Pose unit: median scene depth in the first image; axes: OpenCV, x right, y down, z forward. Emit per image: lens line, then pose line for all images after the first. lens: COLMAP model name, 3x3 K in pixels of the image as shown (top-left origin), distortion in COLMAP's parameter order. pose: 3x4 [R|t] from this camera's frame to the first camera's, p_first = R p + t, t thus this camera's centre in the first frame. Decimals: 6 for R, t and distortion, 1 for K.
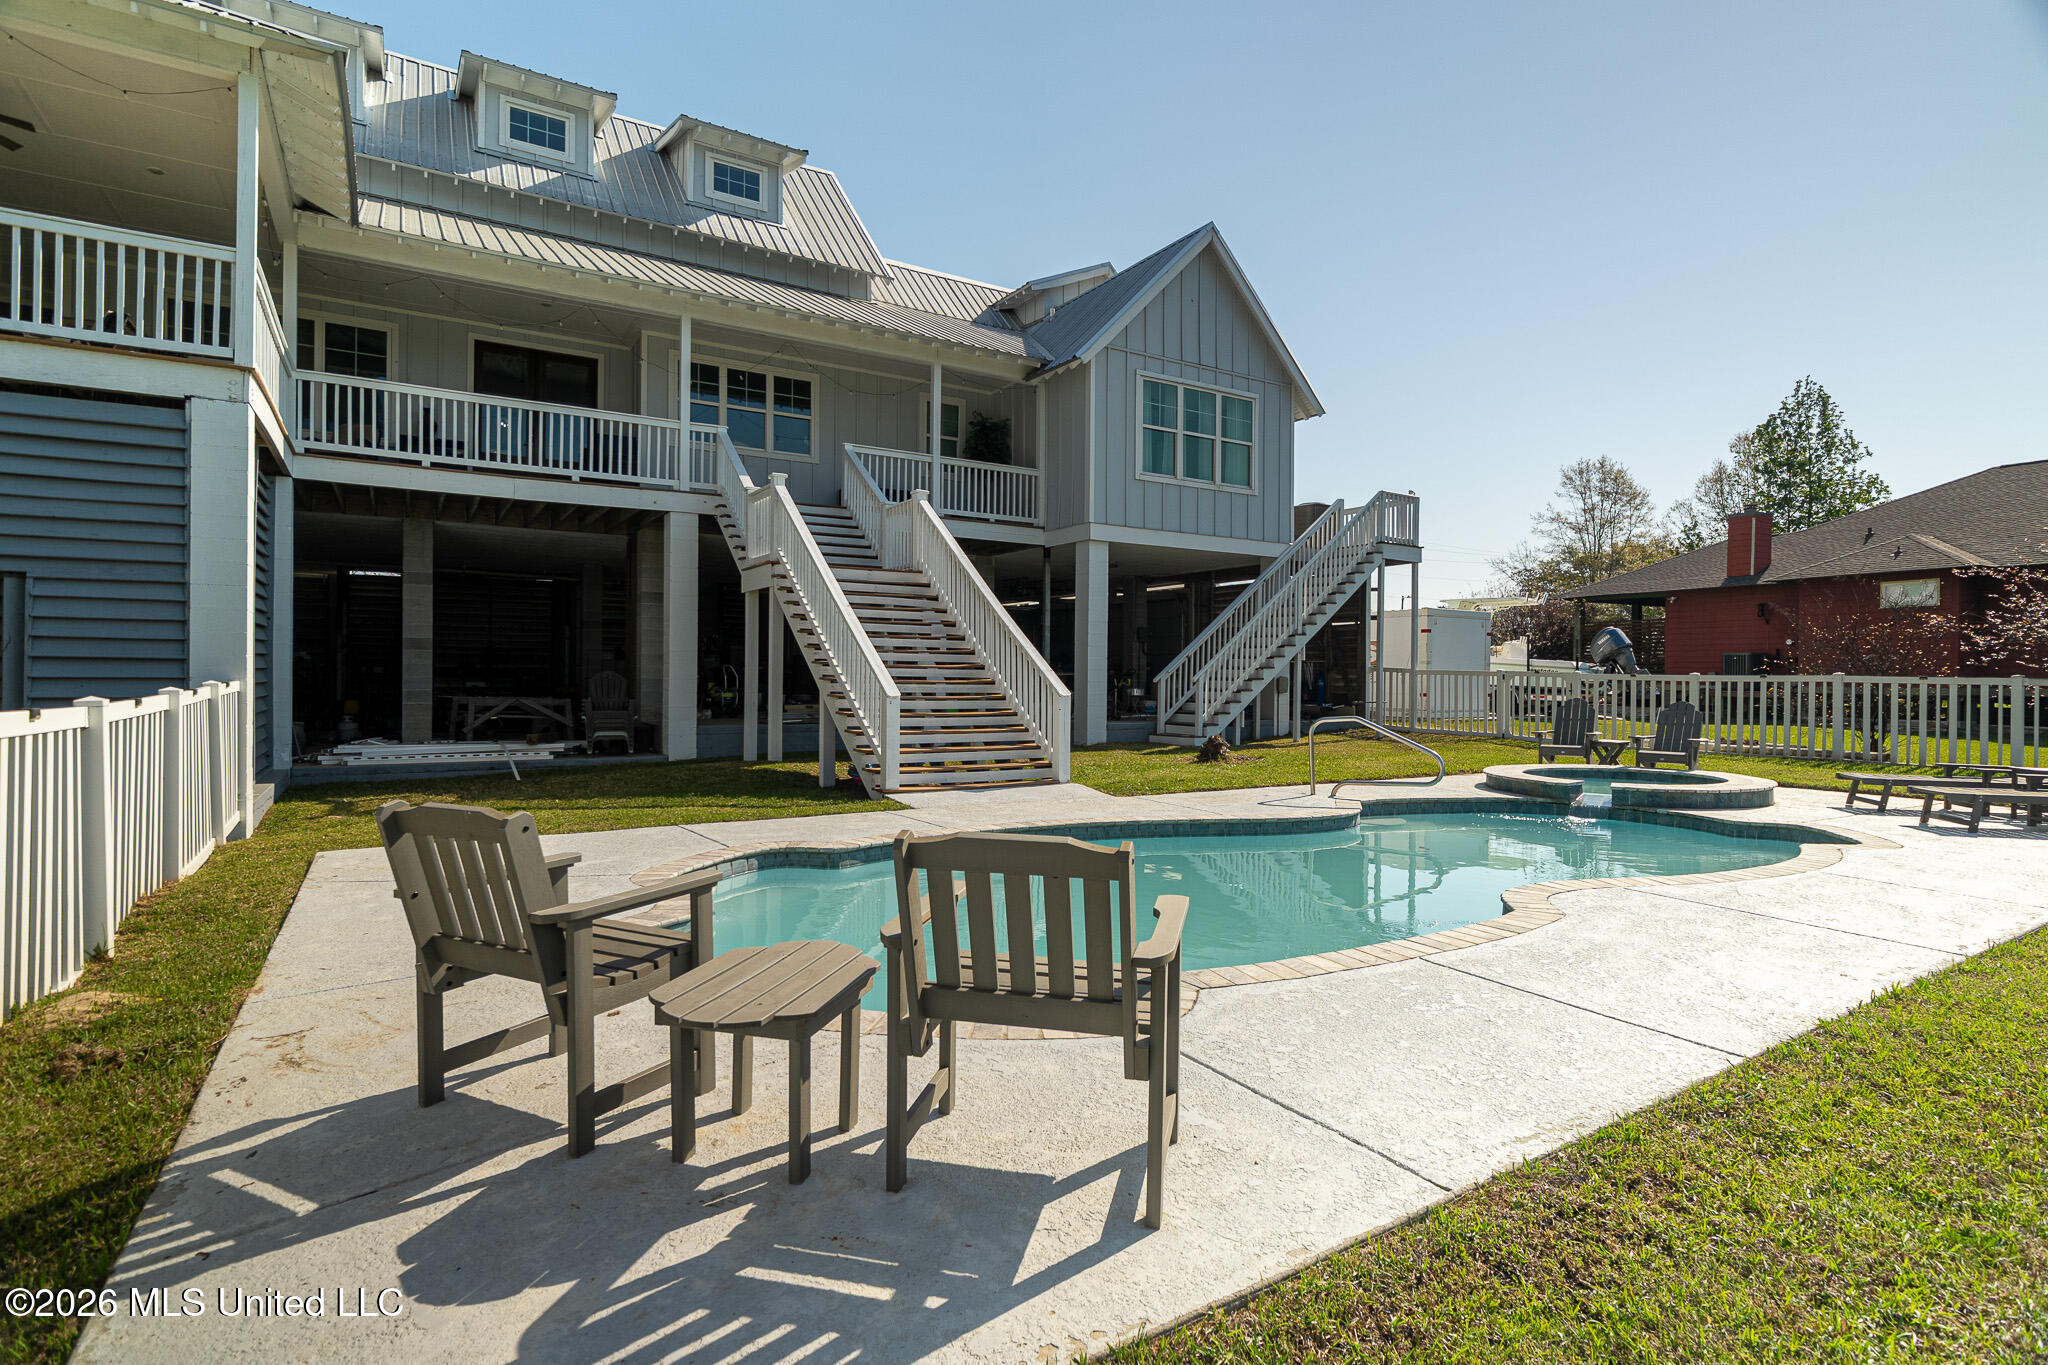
lens RADIAL K [[1042.6, 0, 1040.8], [0, 1042.6, 684.1], [0, 0, 1]] dist [-0.000143, -0.002519]
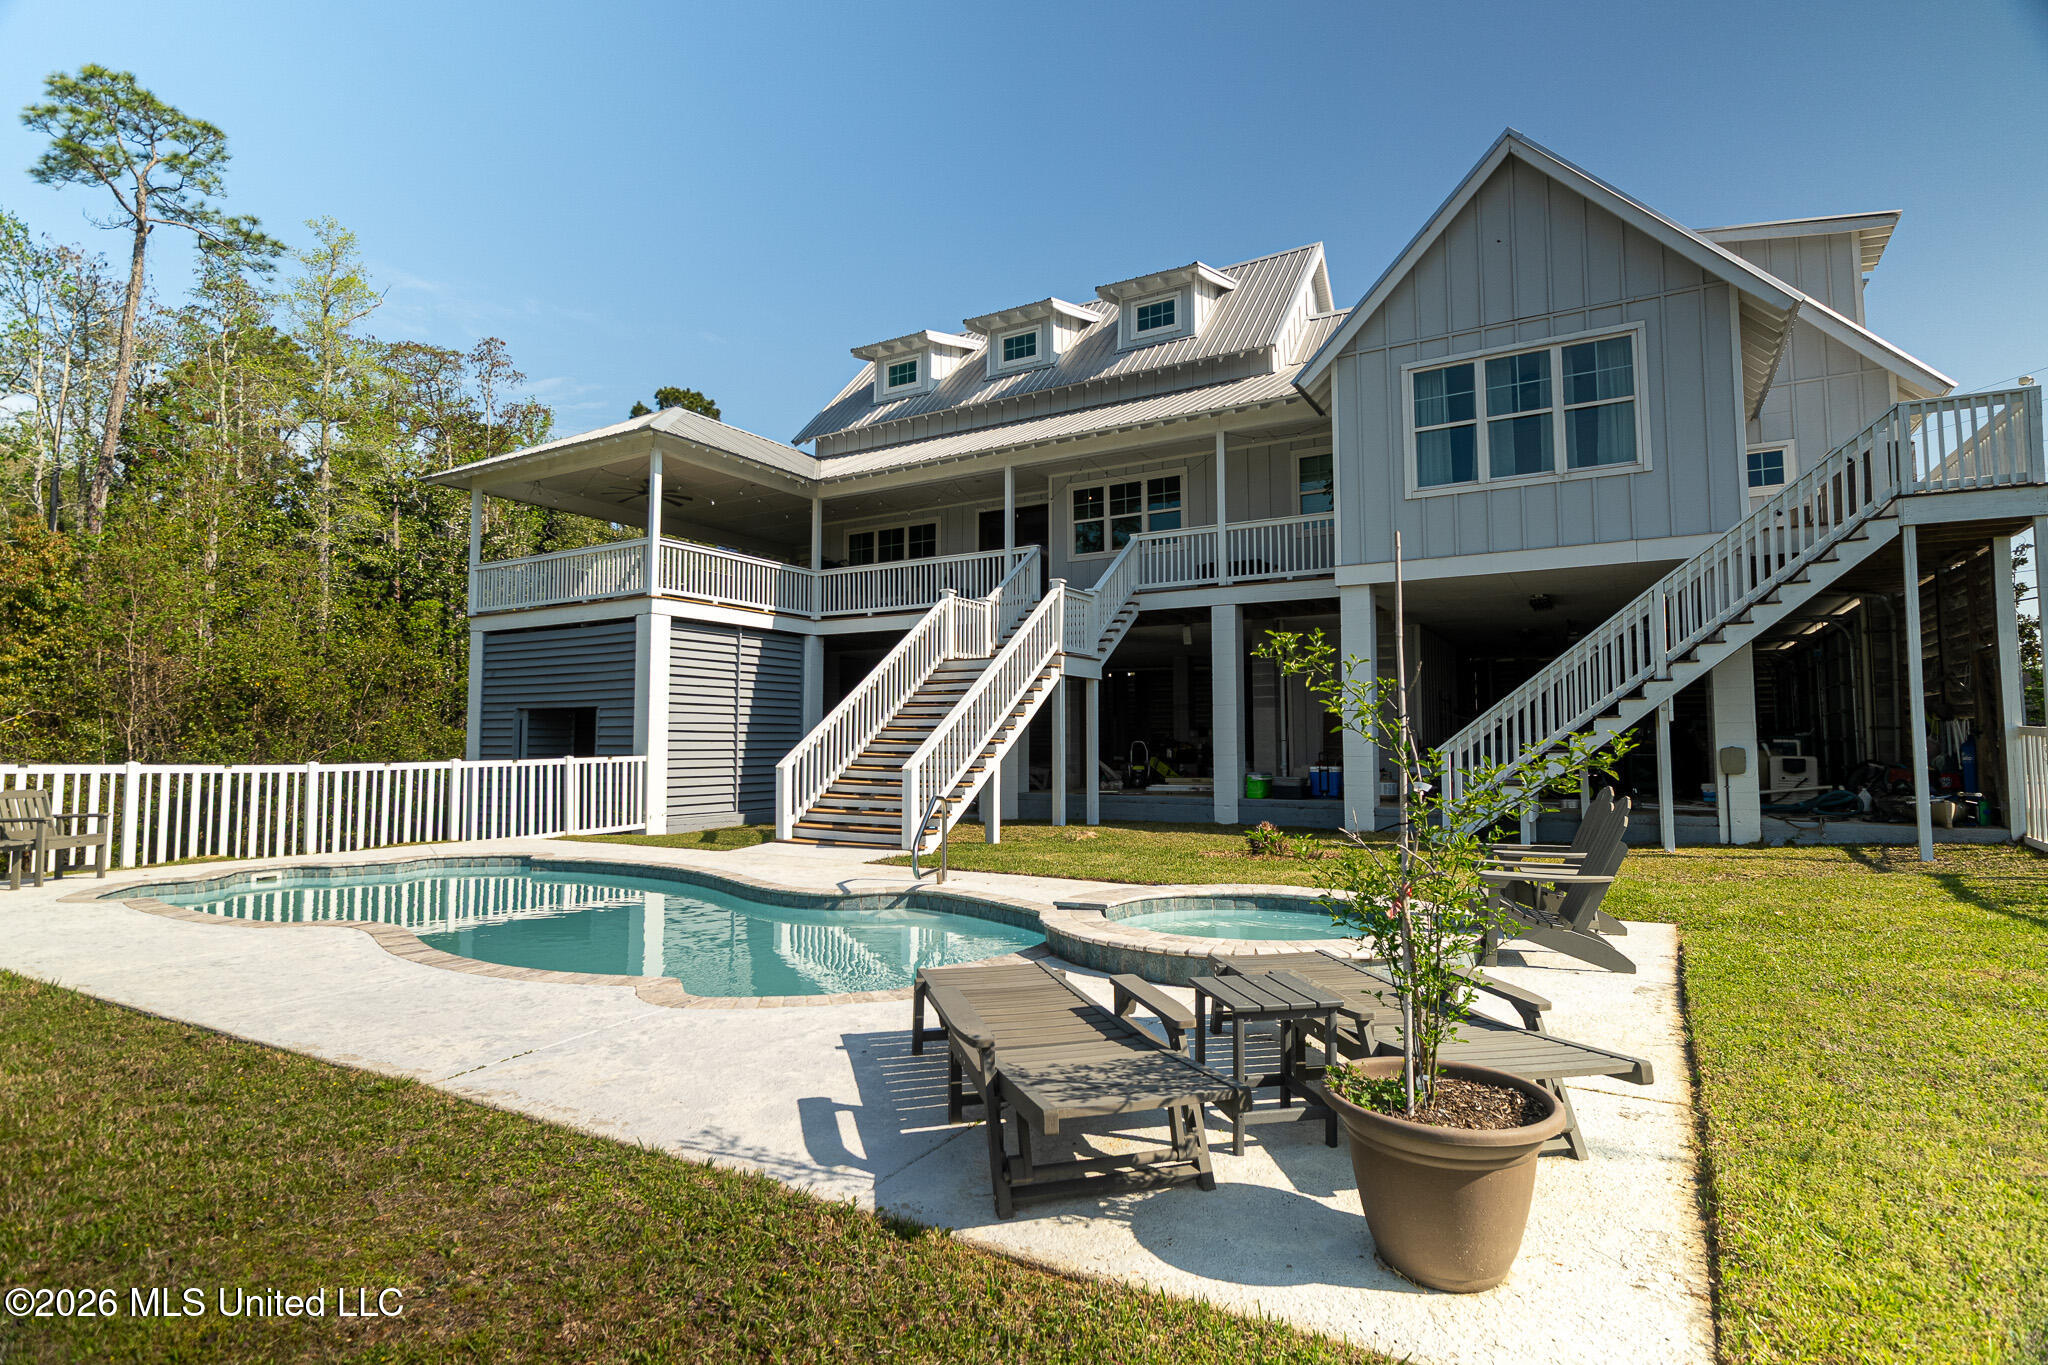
lens RADIAL K [[1042.6, 0, 1038.1], [0, 1042.6, 685.0], [0, 0, 1]] dist [-0.000143, -0.002519]
pose [[0.464839, -0.062544, -0.883183, 0.666911], [0.008942, 0.997783, -0.065952, -0.004023], [0.885350, 0.022759, 0.464368, 0.384412]]
